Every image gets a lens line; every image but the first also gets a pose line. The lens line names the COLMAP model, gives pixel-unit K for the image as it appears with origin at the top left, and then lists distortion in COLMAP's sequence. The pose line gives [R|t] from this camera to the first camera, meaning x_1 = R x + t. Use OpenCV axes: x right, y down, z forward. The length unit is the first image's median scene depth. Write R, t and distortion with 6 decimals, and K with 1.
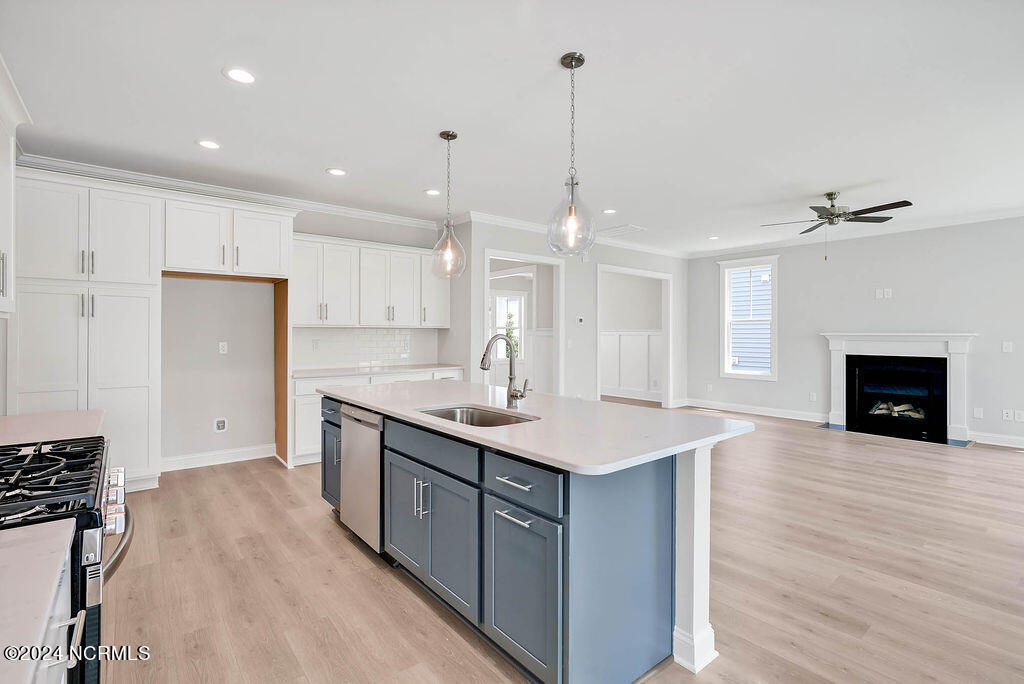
lens RADIAL K [[477.9, 0, 511.7], [0, 477.9, 330.1], [0, 0, 1]] dist [-0.006661, 0.000644]
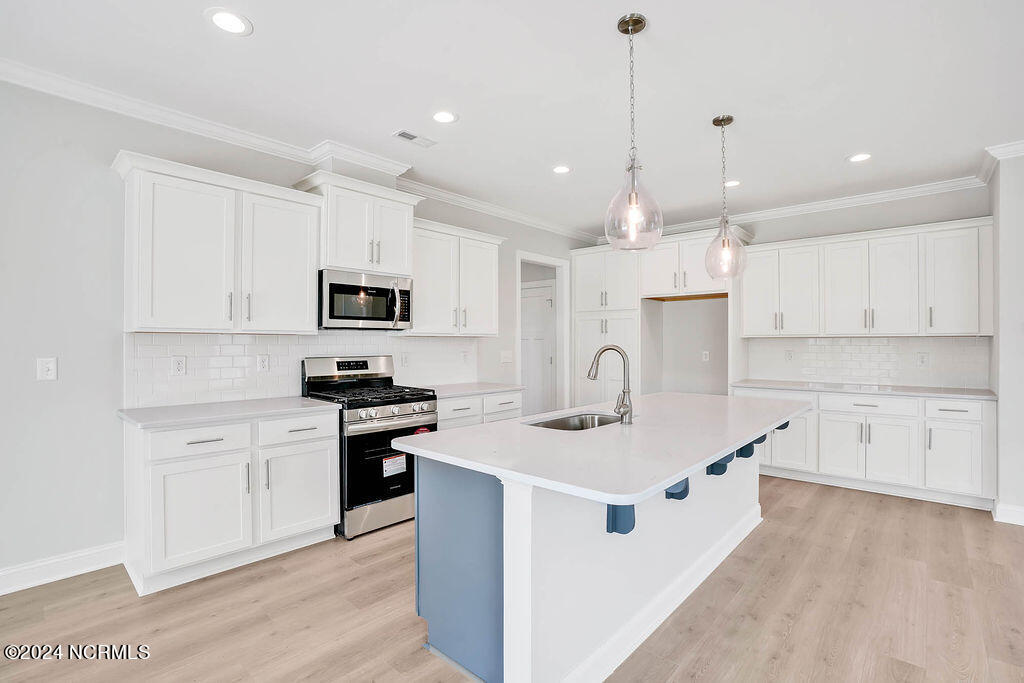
lens RADIAL K [[481.2, 0, 512.8], [0, 481.2, 338.4], [0, 0, 1]] dist [-0.072671, 0.029010]
pose [[0.153960, -0.010415, -0.988022, 0.503077], [0.006063, 0.999936, -0.009596, 0.002381], [0.988059, -0.004513, 0.154013, 0.360391]]
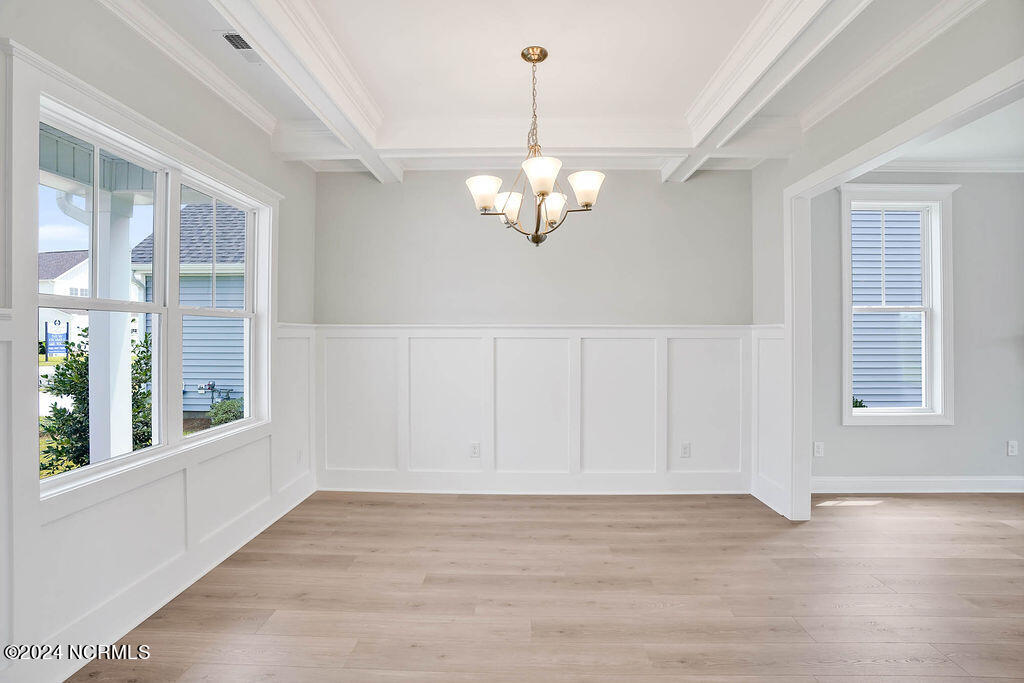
lens RADIAL K [[479.6, 0, 531.8], [0, 479.6, 331.5], [0, 0, 1]] dist [0.002480, 0.000436]
pose [[0.617756, 0.002967, 0.786365, -0.253110], [-0.005081, 0.999987, 0.000219, 0.009832], [-0.786354, -0.004131, 0.617763, 1.700971]]
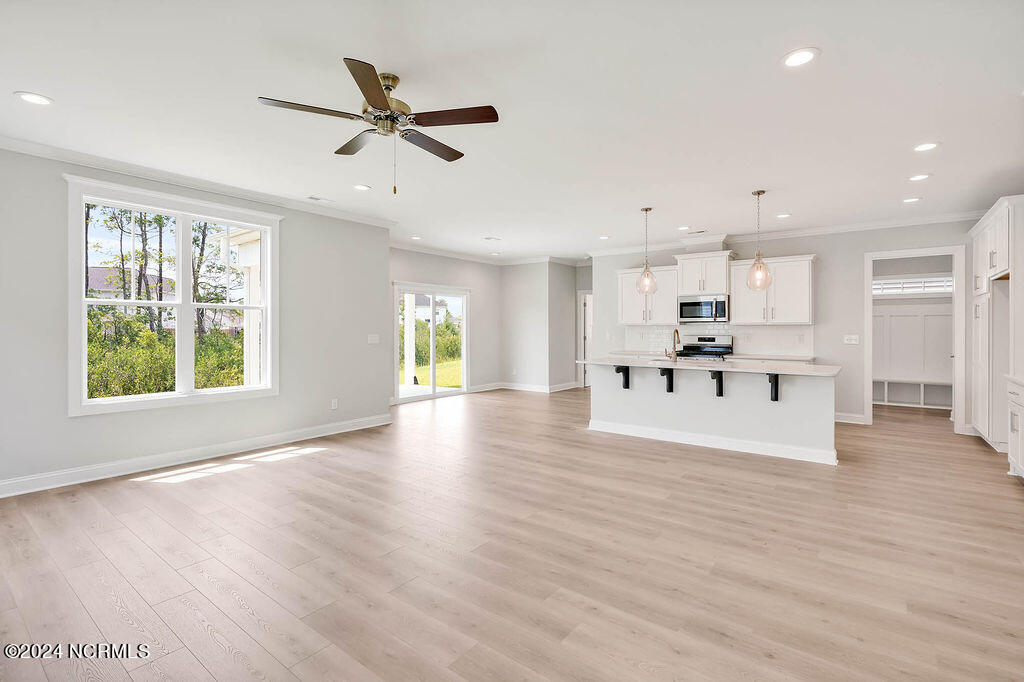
lens RADIAL K [[474.1, 0, 513.9], [0, 474.1, 332.7], [0, 0, 1]] dist [-0.013329, 0.000037]
pose [[-0.972834, -0.002397, -0.231492, 0.697806], [-0.002882, 0.999994, 0.001756, 0.013966], [0.231486, 0.002375, -0.972835, 1.677265]]
